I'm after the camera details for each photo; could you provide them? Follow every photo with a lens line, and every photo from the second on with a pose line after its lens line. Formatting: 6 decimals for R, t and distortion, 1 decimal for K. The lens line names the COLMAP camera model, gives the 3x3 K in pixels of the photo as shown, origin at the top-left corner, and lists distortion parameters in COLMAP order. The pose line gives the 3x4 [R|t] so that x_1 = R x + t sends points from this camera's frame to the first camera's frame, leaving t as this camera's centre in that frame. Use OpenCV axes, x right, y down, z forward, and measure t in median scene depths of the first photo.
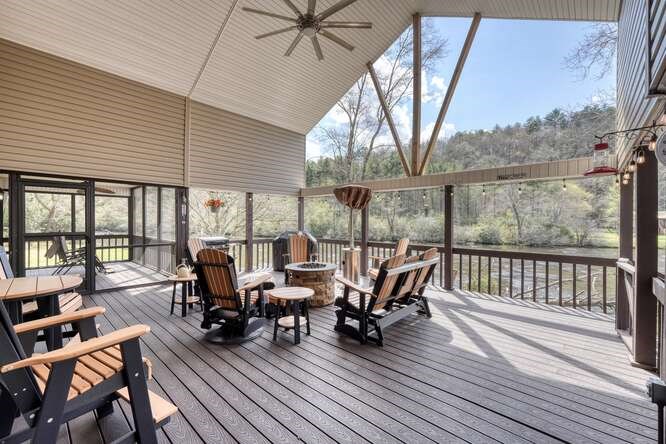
lens RADIAL K [[282.7, 0, 333.0], [0, 282.7, 222.0], [0, 0, 1]] dist [-0.000599, -0.000050]
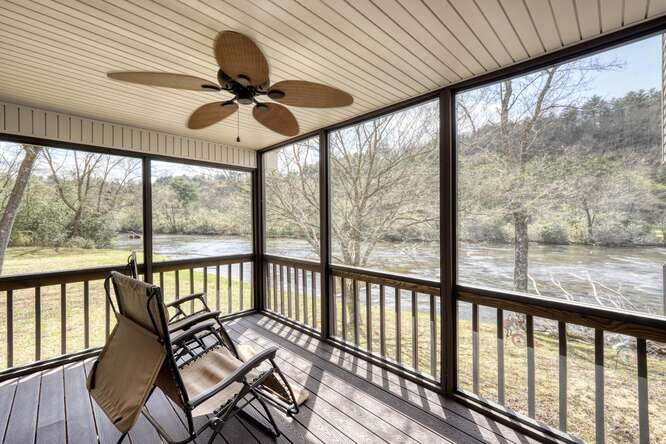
lens RADIAL K [[282.7, 0, 333.0], [0, 282.7, 222.0], [0, 0, 1]] dist [-0.000599, -0.000050]
pose [[0.998817, -0.011407, -0.047273, -0.092227], [0.011615, 0.999924, 0.004119, -0.001106], [0.047222, -0.004664, 0.998874, 0.089468]]
